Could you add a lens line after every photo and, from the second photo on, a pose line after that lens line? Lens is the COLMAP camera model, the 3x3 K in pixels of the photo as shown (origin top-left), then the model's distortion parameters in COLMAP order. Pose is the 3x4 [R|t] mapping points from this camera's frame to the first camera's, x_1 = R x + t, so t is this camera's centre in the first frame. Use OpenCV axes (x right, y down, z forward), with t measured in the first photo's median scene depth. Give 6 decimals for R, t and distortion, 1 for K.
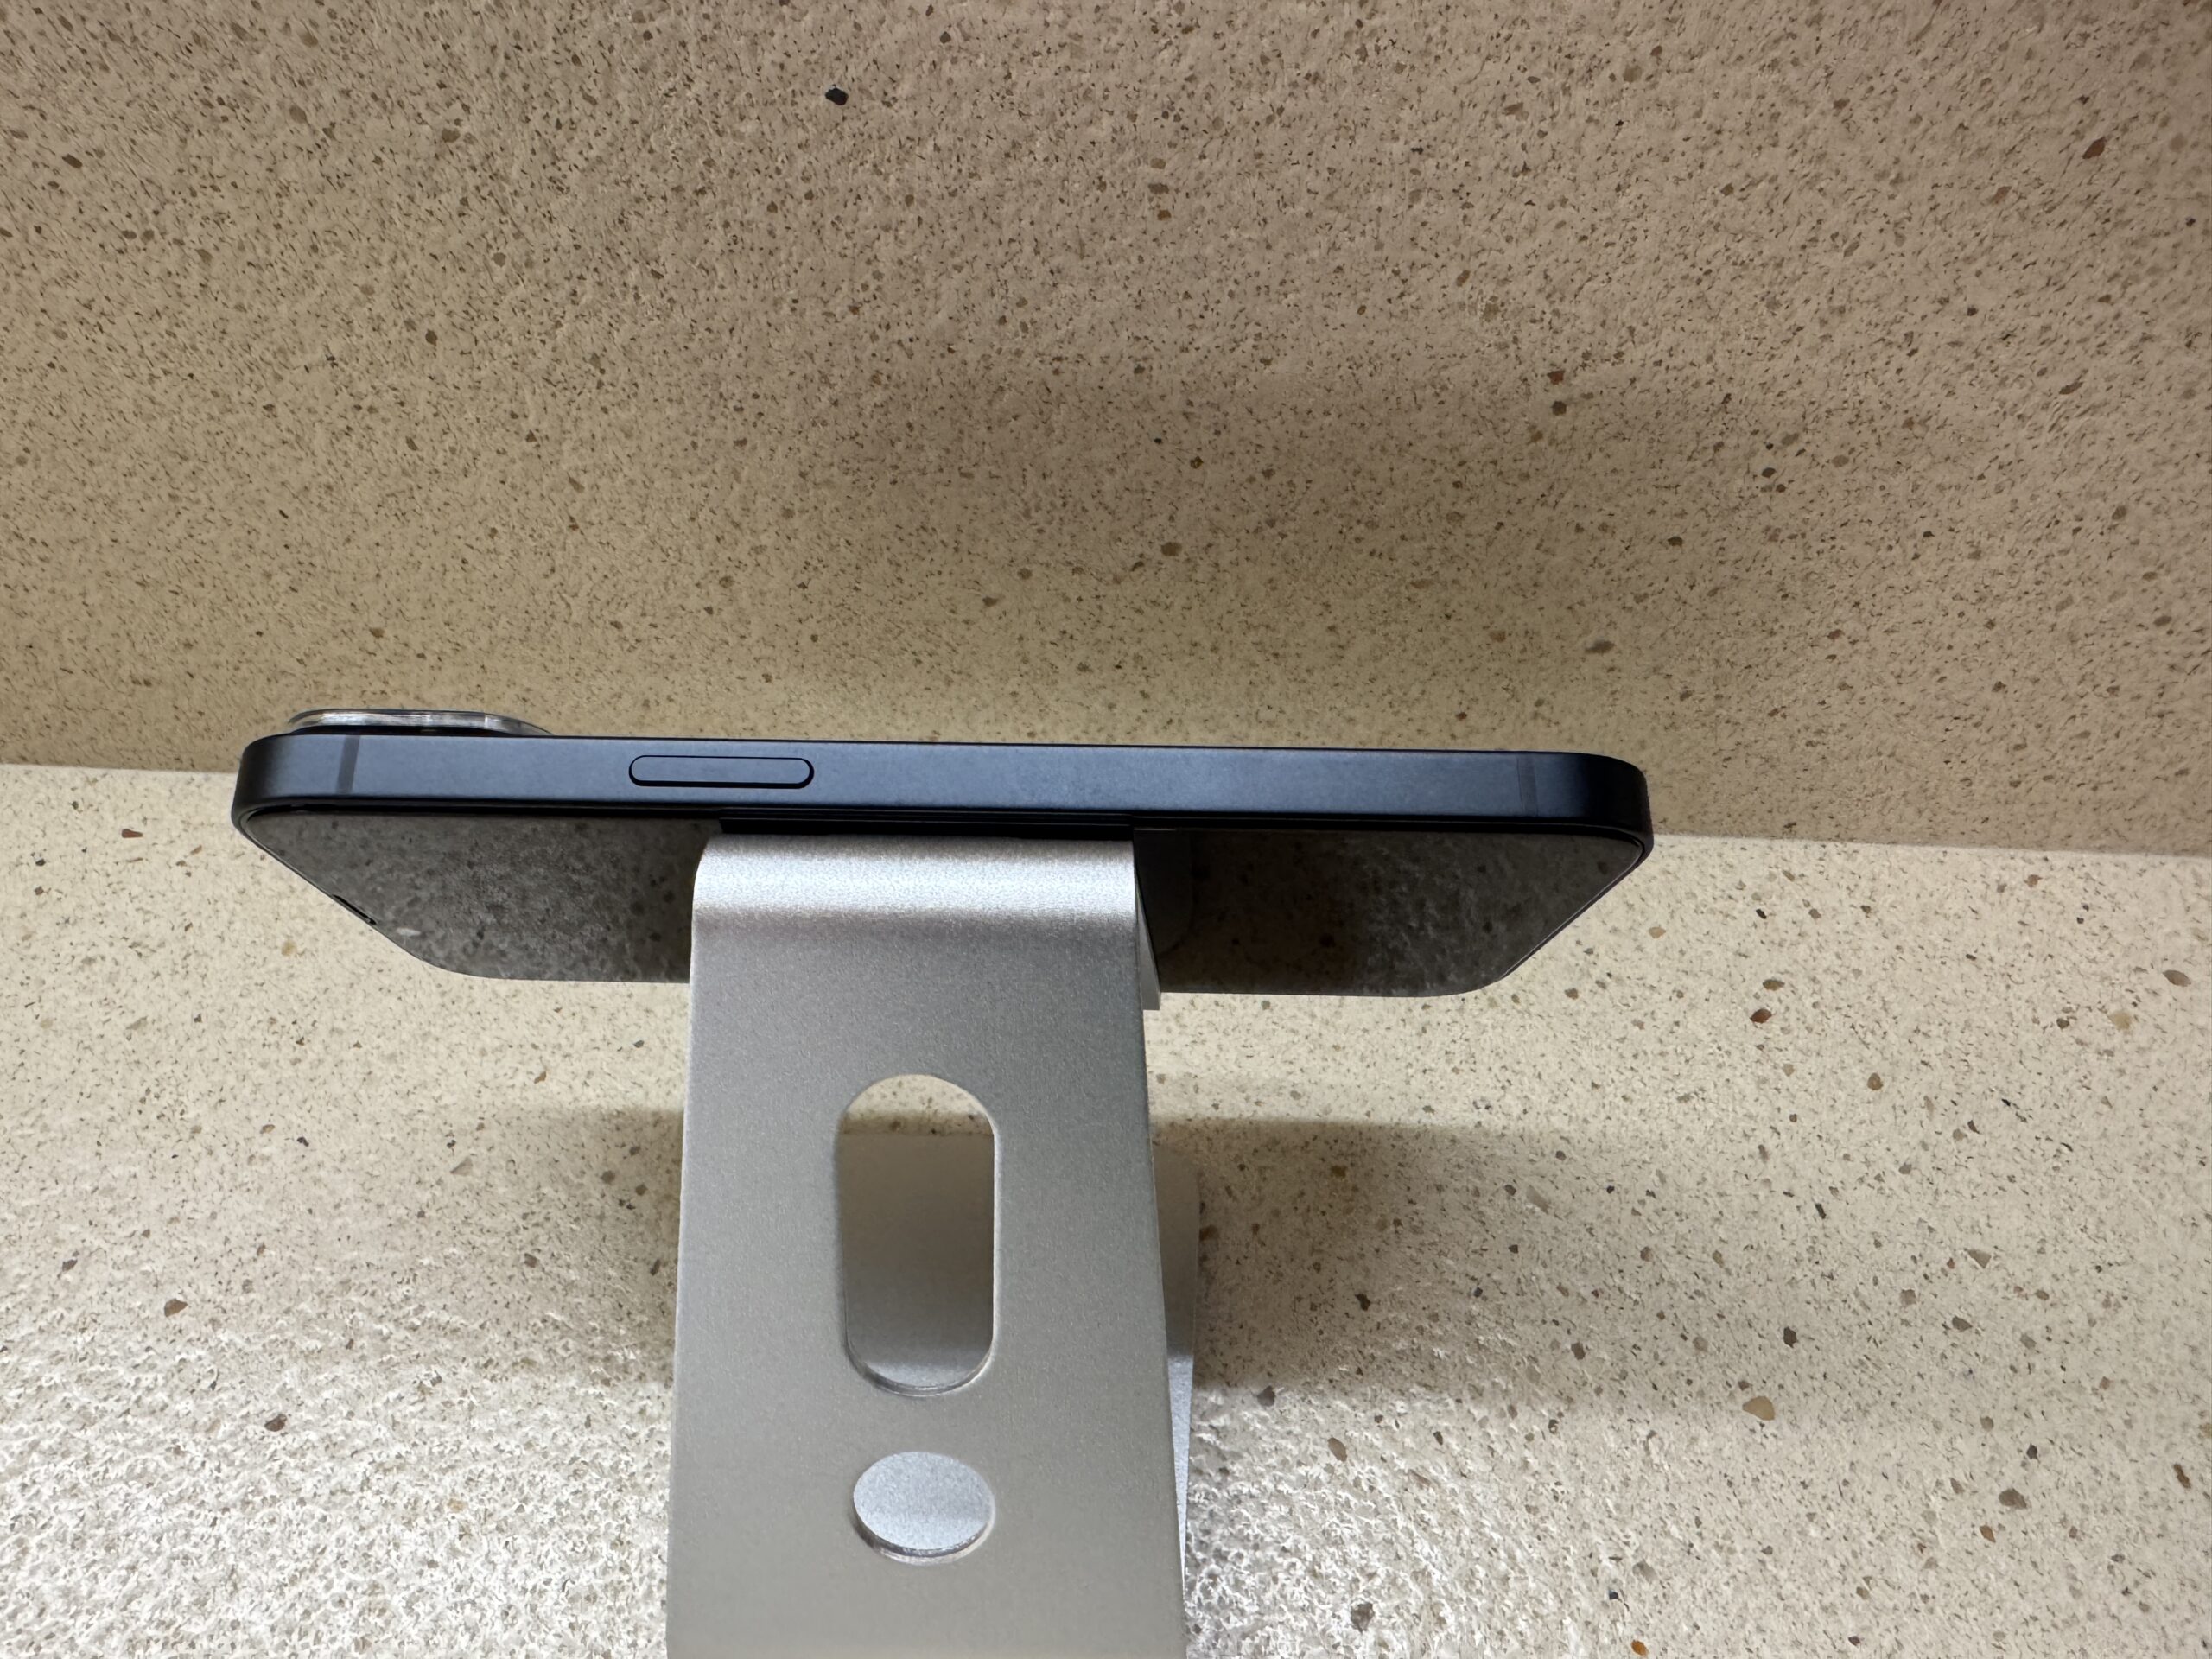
lens RADIAL K [[1553.9, 0, 1000.0], [0, 1553.9, 832.0], [0, 0, 1]] dist [-0.008089, 0.003409]
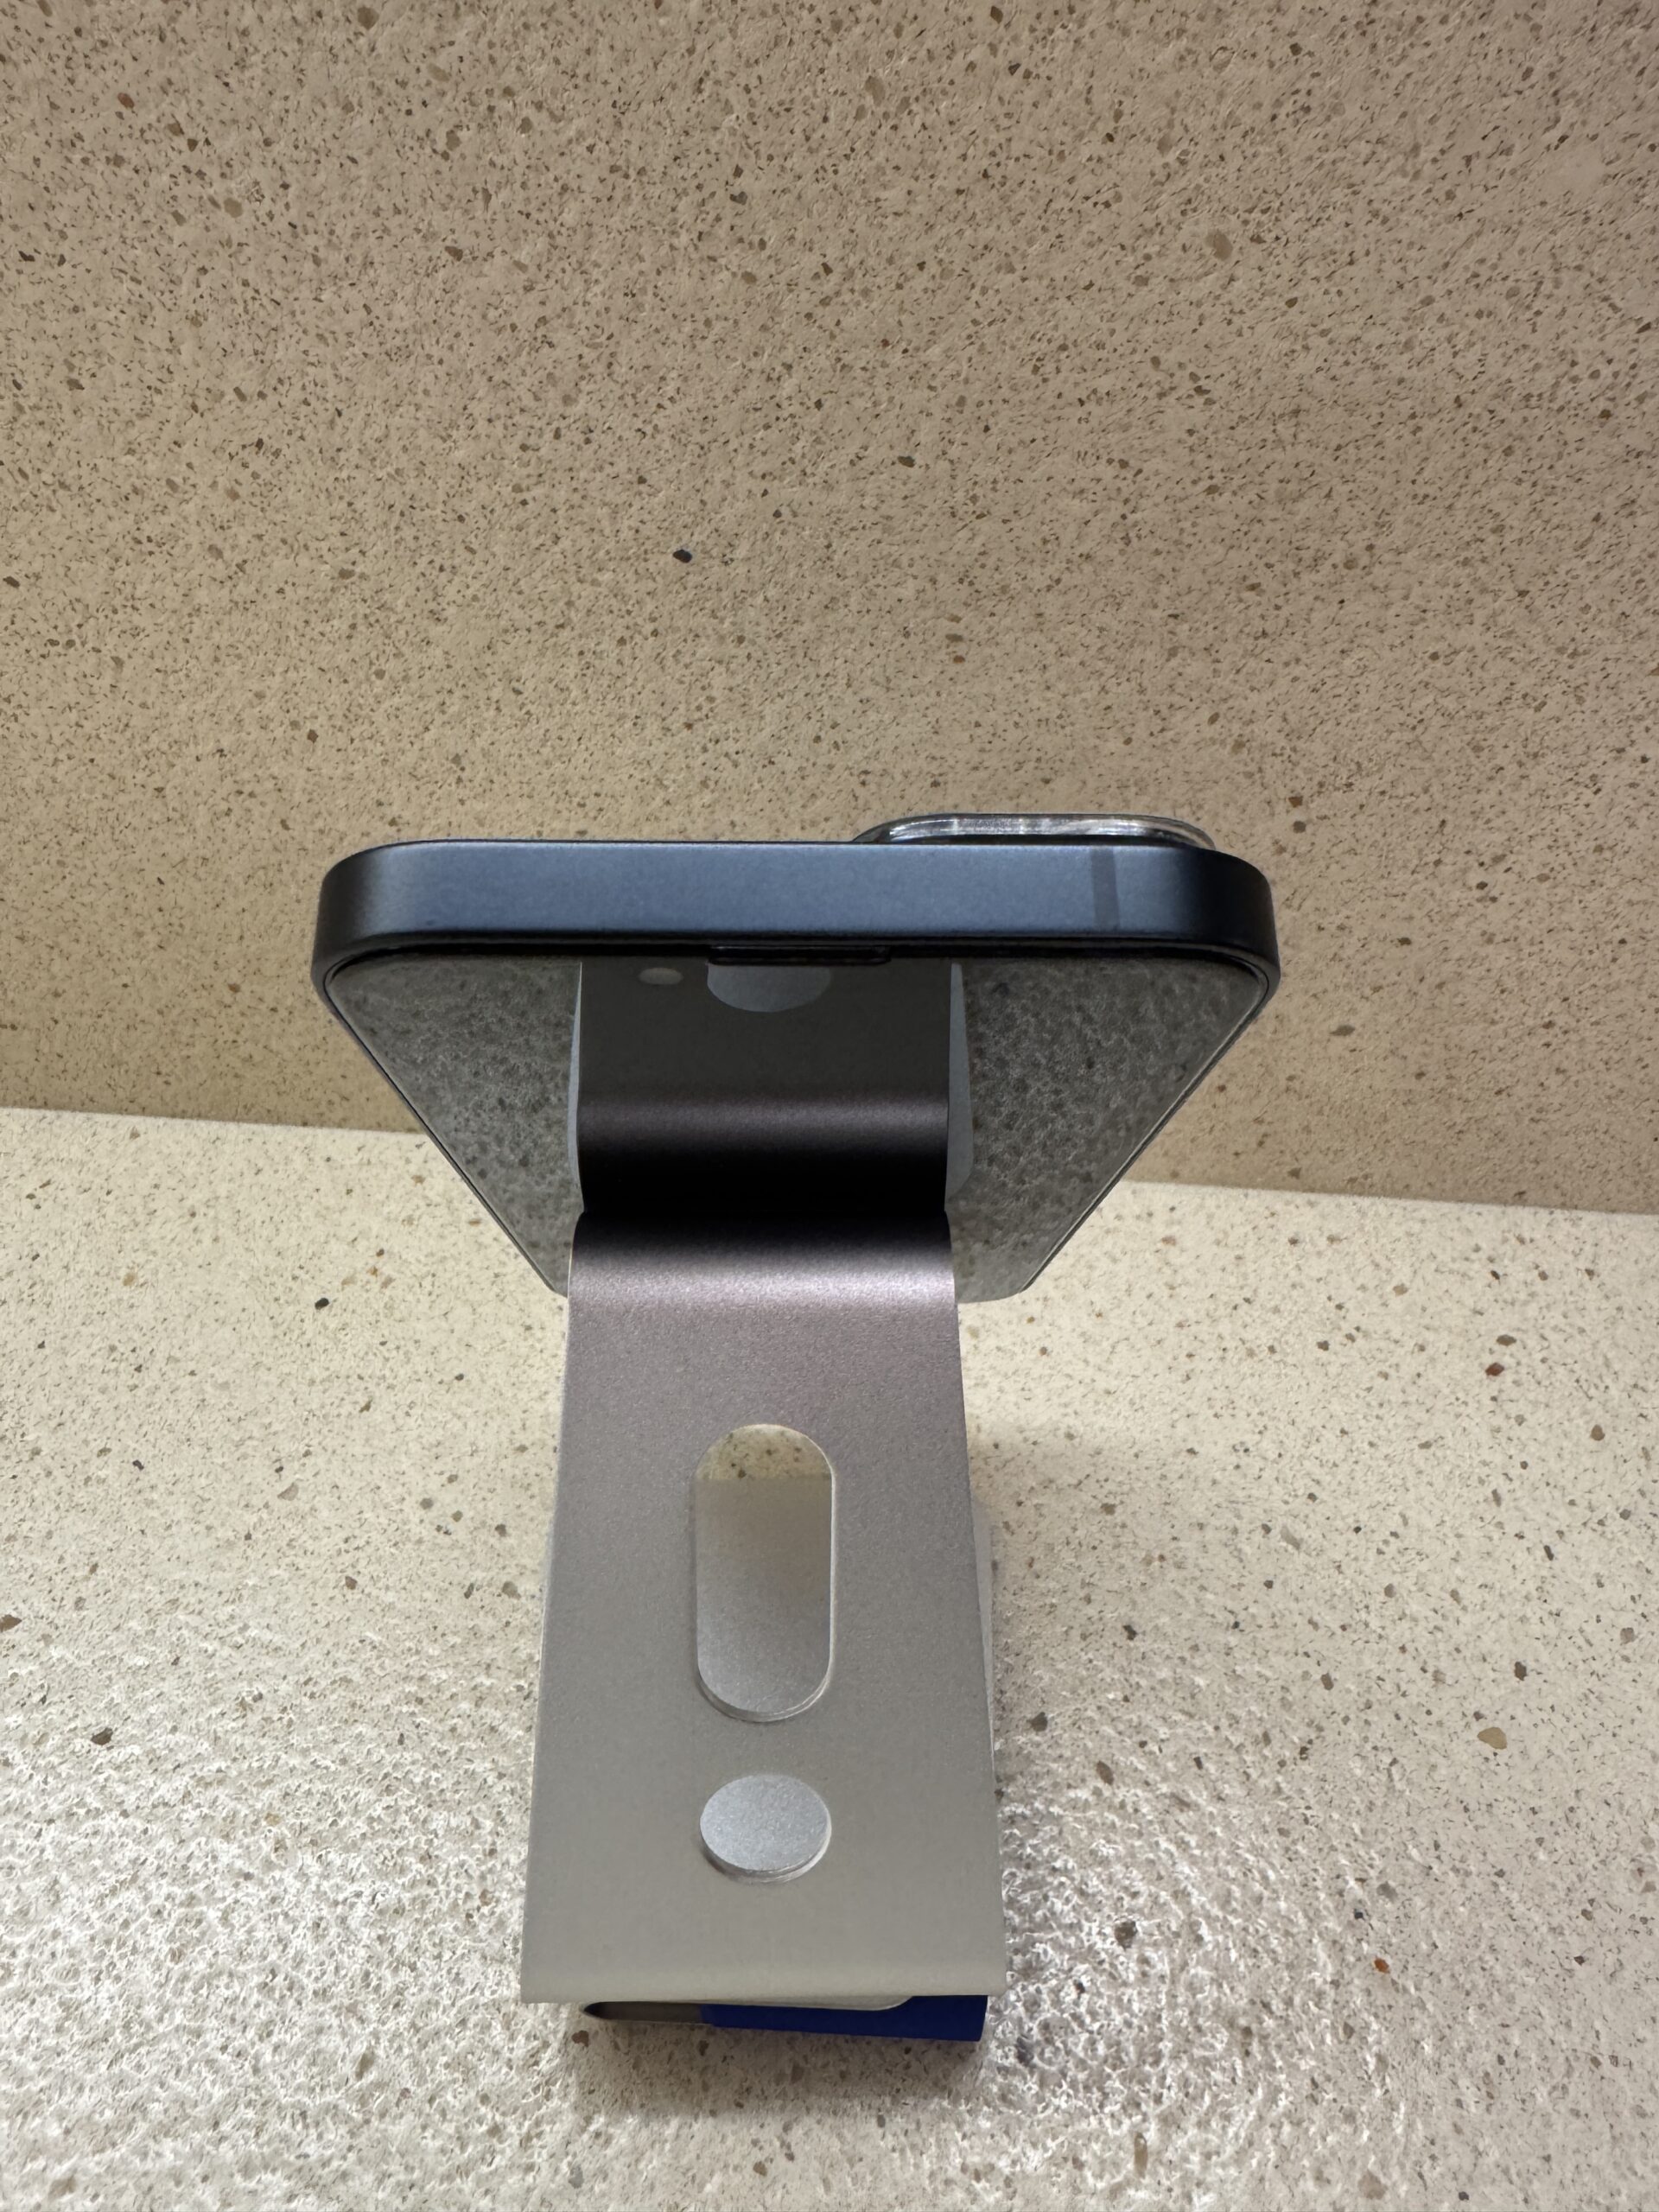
lens RADIAL K [[1553.9, 0, 838.7], [0, 1553.9, 1001.3], [0, 0, 1]] dist [-0.008089, 0.003409]
pose [[0.999236, 0.025410, 0.029691, -0.011460], [-0.022017, 0.993743, -0.109502, -0.010804], [-0.032288, 0.108765, 0.993543, -0.114581]]
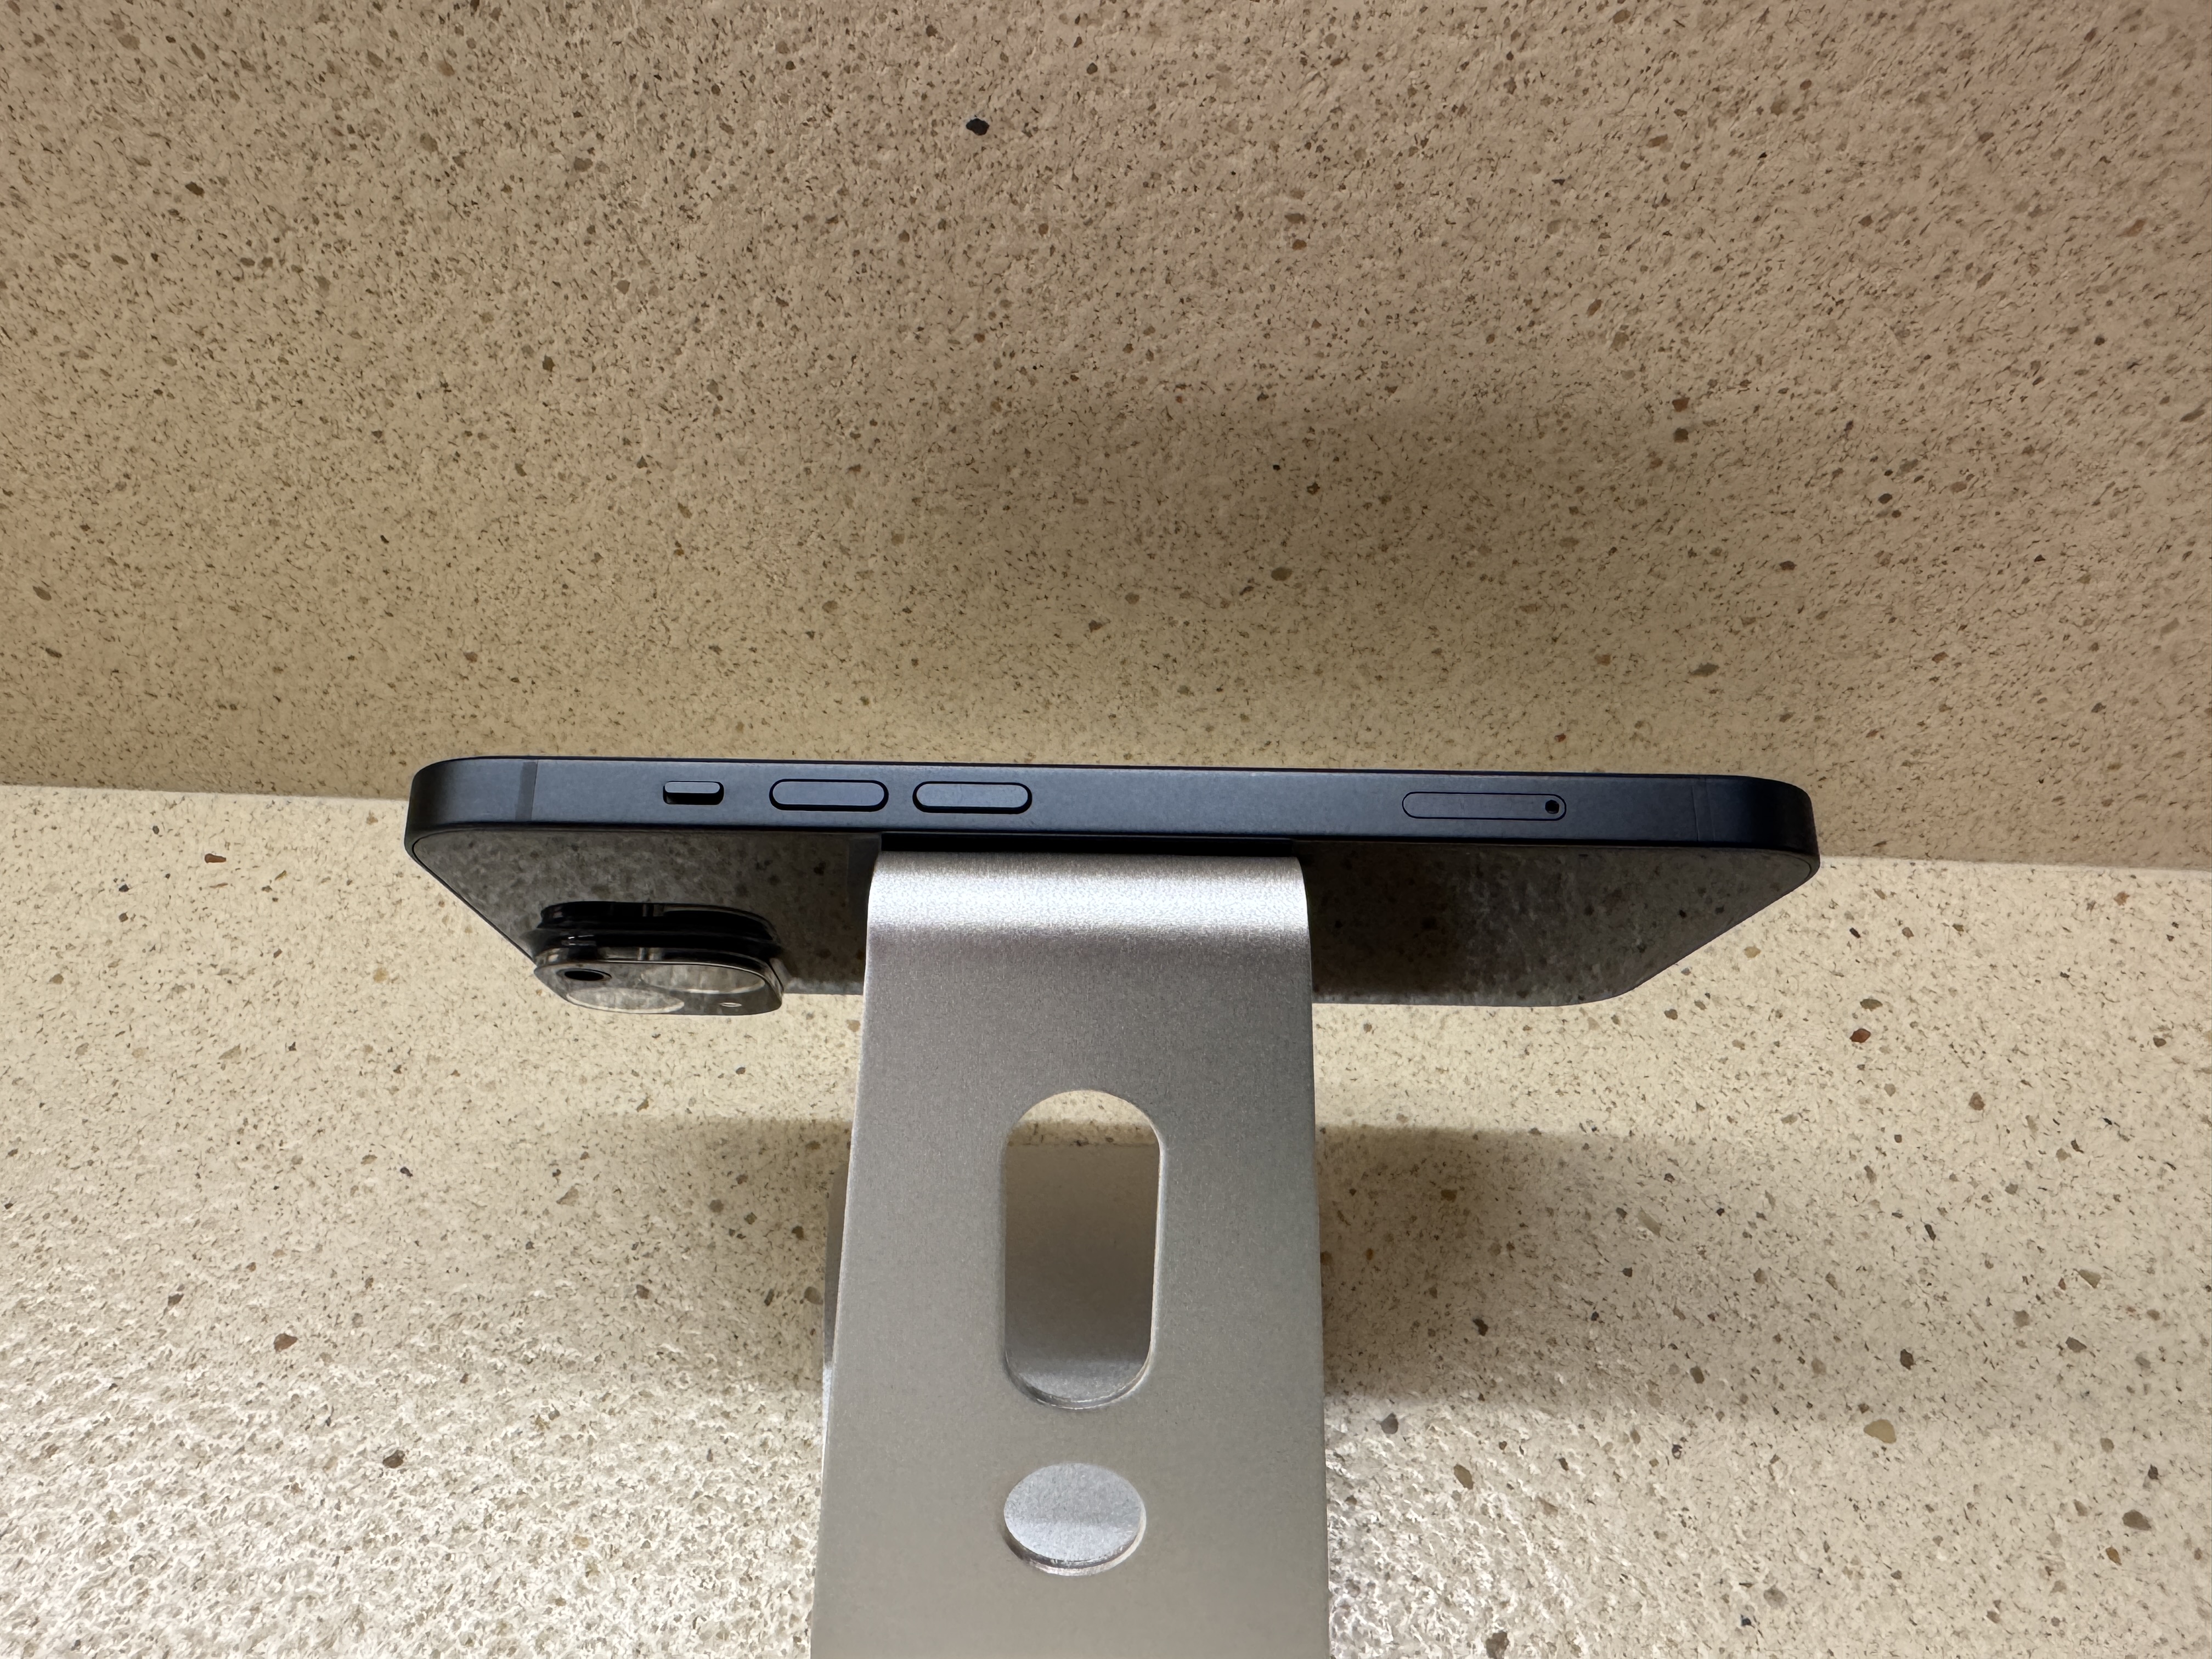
lens RADIAL K [[1553.9, 0, 1008.9], [0, 1553.9, 831.0], [0, 0, 1]] dist [-0.008089, 0.003409]
pose [[0.999921, -0.004018, 0.011881, -0.083531], [0.004012, 0.999992, 0.000594, -0.019477], [-0.011884, -0.000546, 0.999929, 0.004069]]
